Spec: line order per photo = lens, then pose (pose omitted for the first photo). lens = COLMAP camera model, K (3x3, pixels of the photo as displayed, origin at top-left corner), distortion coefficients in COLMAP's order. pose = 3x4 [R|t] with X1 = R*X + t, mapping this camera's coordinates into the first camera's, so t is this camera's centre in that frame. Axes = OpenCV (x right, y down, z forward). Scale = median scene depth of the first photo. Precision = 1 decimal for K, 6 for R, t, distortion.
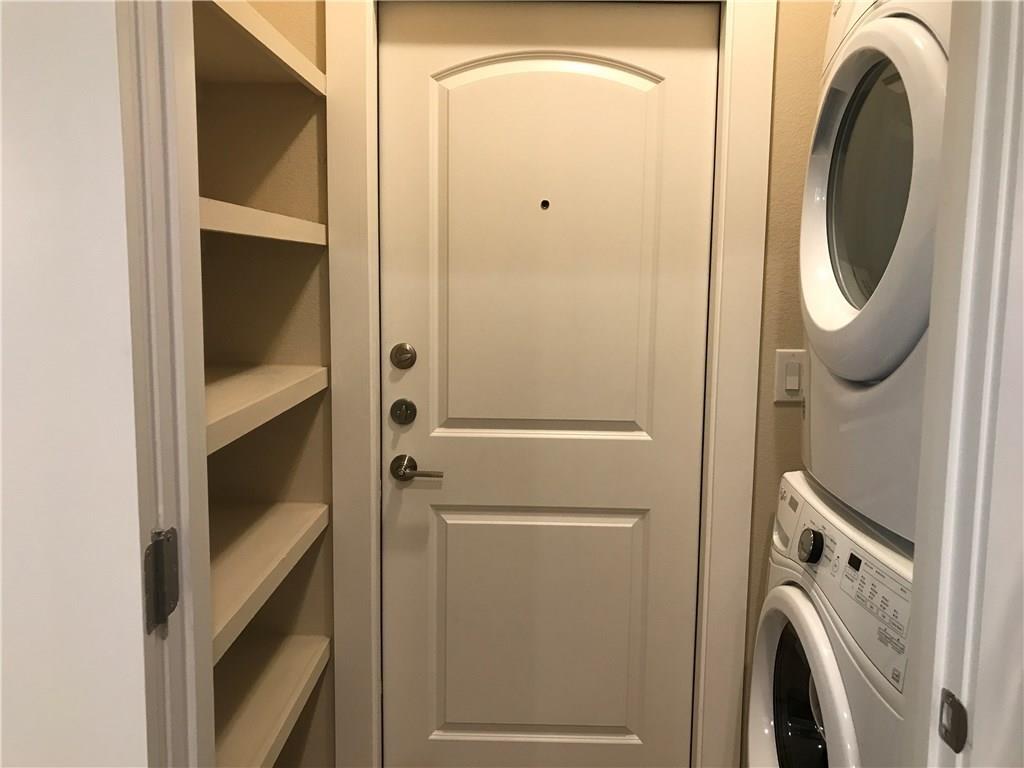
lens RADIAL K [[845.1, 0, 513.9], [0, 845.1, 381.5], [0, 0, 1]] dist [0.021852, -0.020552]
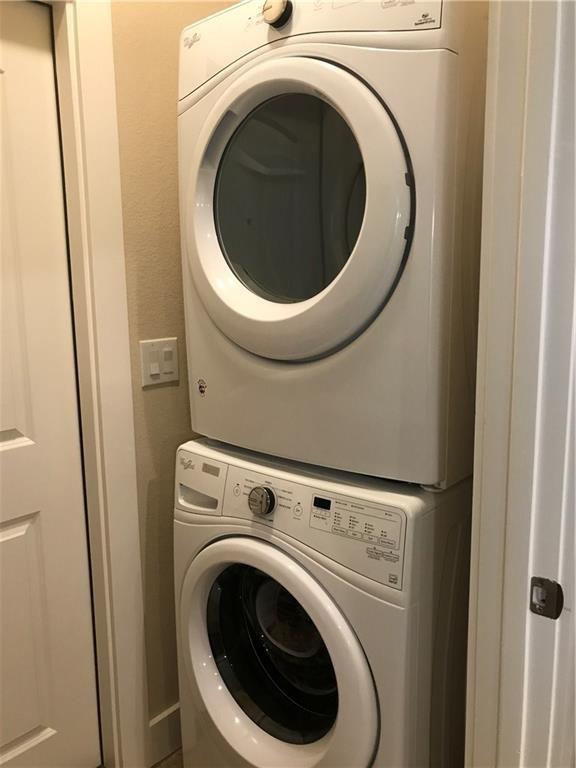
lens RADIAL K [[633.8, 0, 287.5], [0, 633.8, 383.9], [0, 0, 1]] dist [0.021852, -0.020552]
pose [[0.637616, -0.151855, 0.755239, -0.233858], [0.119009, 0.988026, 0.098187, -0.044693], [-0.761106, 0.027275, 0.648053, 0.323758]]
